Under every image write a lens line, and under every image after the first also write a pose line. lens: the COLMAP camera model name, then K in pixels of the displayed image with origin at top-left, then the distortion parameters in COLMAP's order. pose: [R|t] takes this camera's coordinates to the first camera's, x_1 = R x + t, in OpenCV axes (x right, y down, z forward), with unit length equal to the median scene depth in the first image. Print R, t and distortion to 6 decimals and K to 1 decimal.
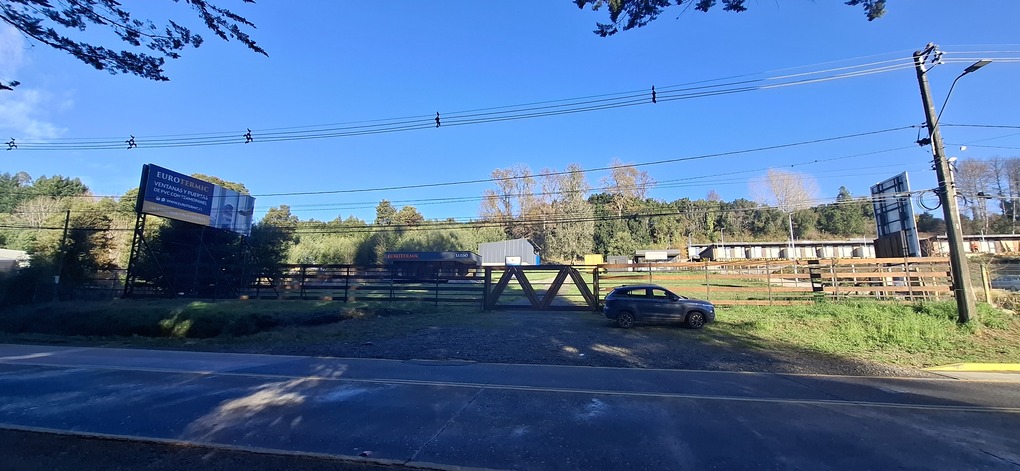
lens RADIAL K [[406.6, 0, 513.8], [0, 406.6, 231.8], [0, 0, 1]] dist [-0.017063, 0.000039]
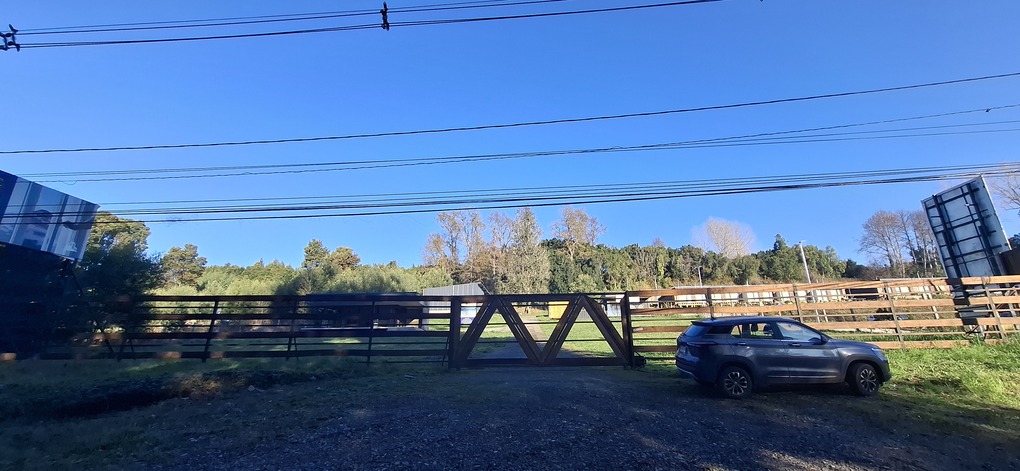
lens RADIAL K [[410.8, 0, 519.7], [0, 410.8, 232.3], [0, 0, 1]] dist [-0.022954, 0.008702]
pose [[0.988782, 0.018707, 0.148188, -0.010473], [-0.000965, 0.992906, -0.118901, 0.010174], [-0.149361, 0.117424, 0.981786, 0.058307]]
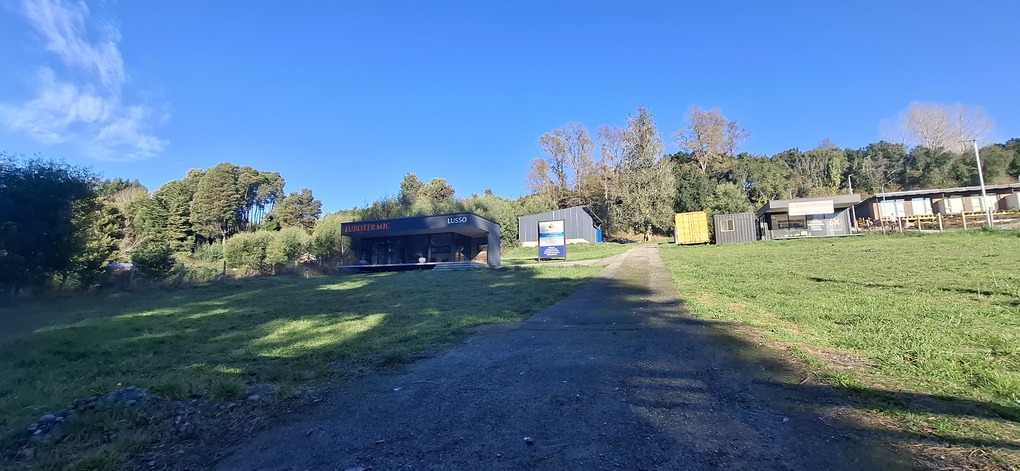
lens RADIAL K [[419.9, 0, 507.7], [0, 419.9, 231.1], [0, 0, 1]] dist [-0.010316, 0.000093]
pose [[0.985730, -0.047498, -0.161493, 0.015719], [0.053463, 0.998031, 0.032794, 0.022467], [0.159618, -0.040960, 0.986329, 0.169979]]
